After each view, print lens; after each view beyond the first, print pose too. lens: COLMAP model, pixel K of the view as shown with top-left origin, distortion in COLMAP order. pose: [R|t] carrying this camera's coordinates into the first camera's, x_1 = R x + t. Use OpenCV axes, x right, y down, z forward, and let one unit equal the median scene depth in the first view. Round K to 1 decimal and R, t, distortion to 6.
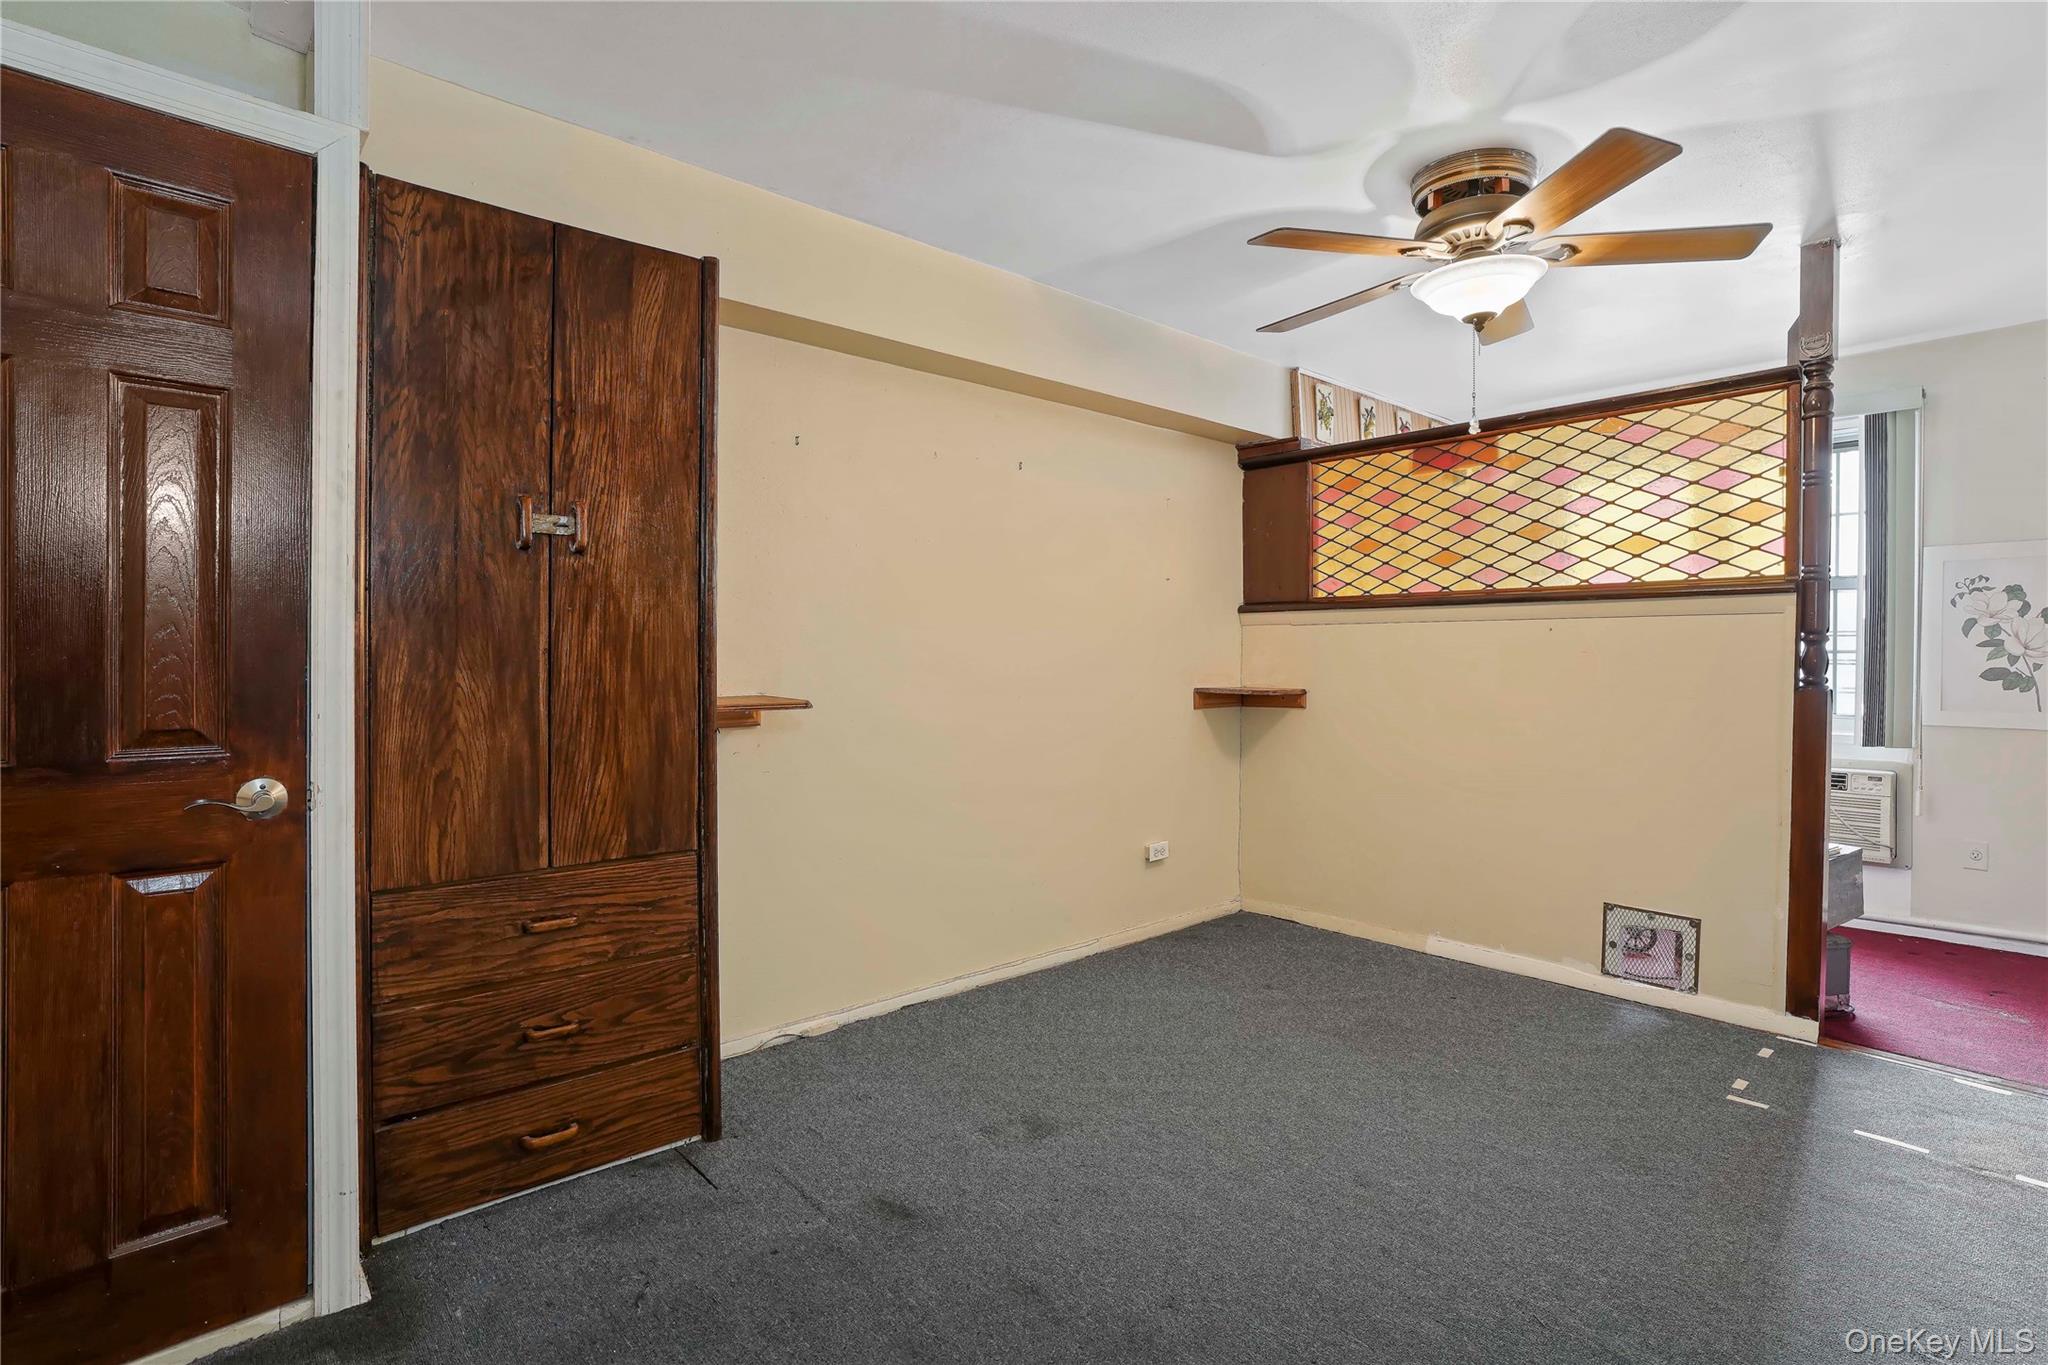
lens RADIAL K [[956.7, 0, 1026.6], [0, 956.7, 678.6], [0, 0, 1]] dist [-0.002011, 0.000046]
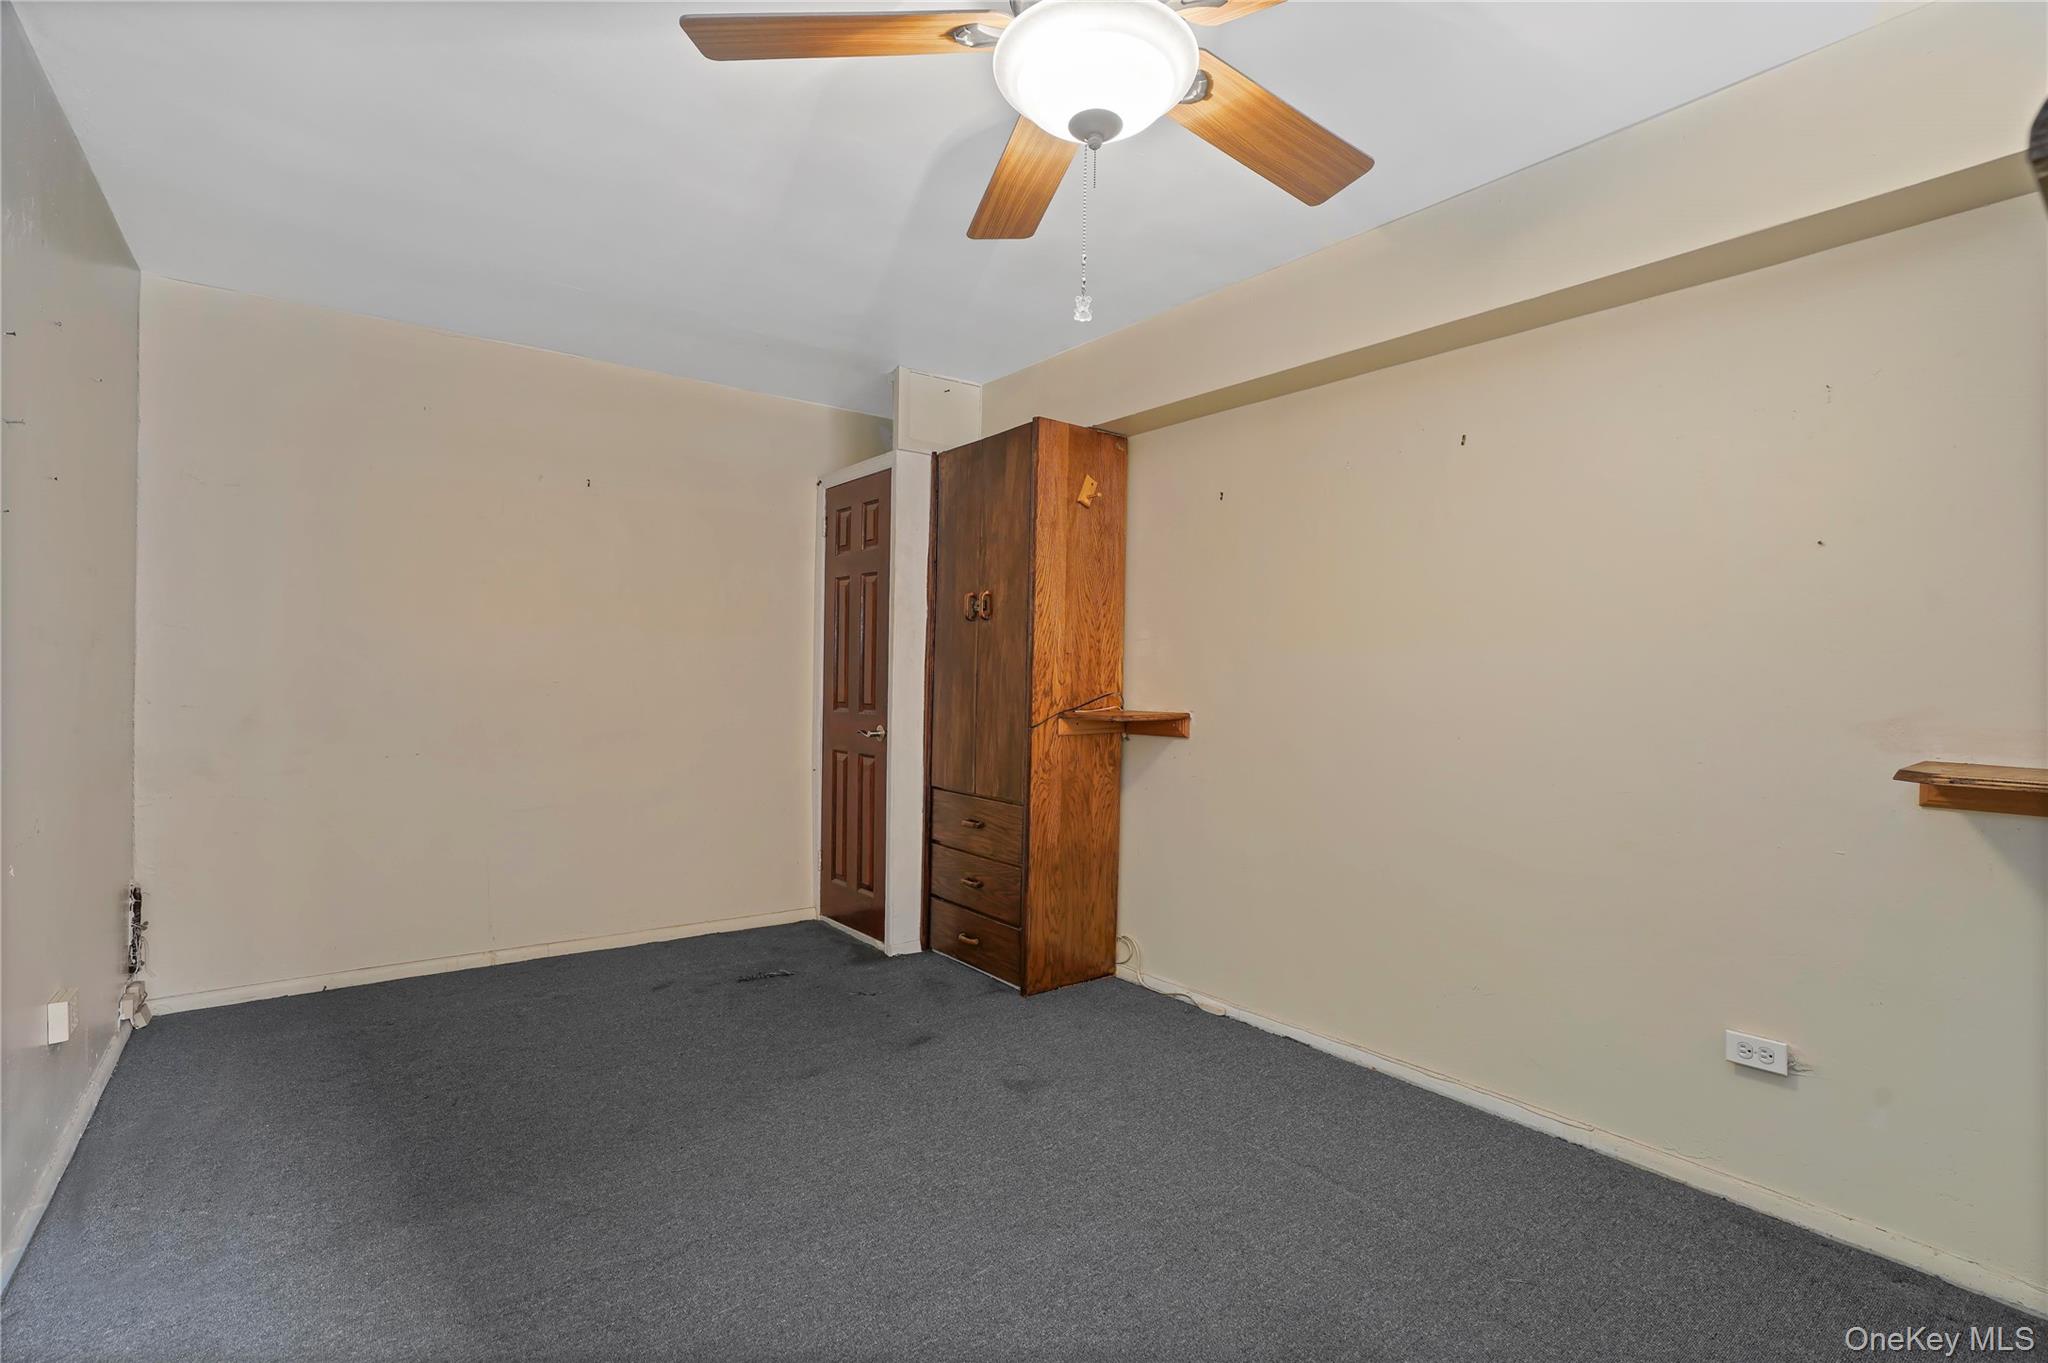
lens RADIAL K [[956.7, 0, 1026.6], [0, 956.7, 677.6], [0, 0, 1]] dist [-0.002011, 0.000046]
pose [[-0.030926, 0.010181, -0.999470, 0.913608], [-0.031244, 0.999450, 0.011148, -0.032423], [0.999033, 0.031573, -0.030591, 0.792159]]
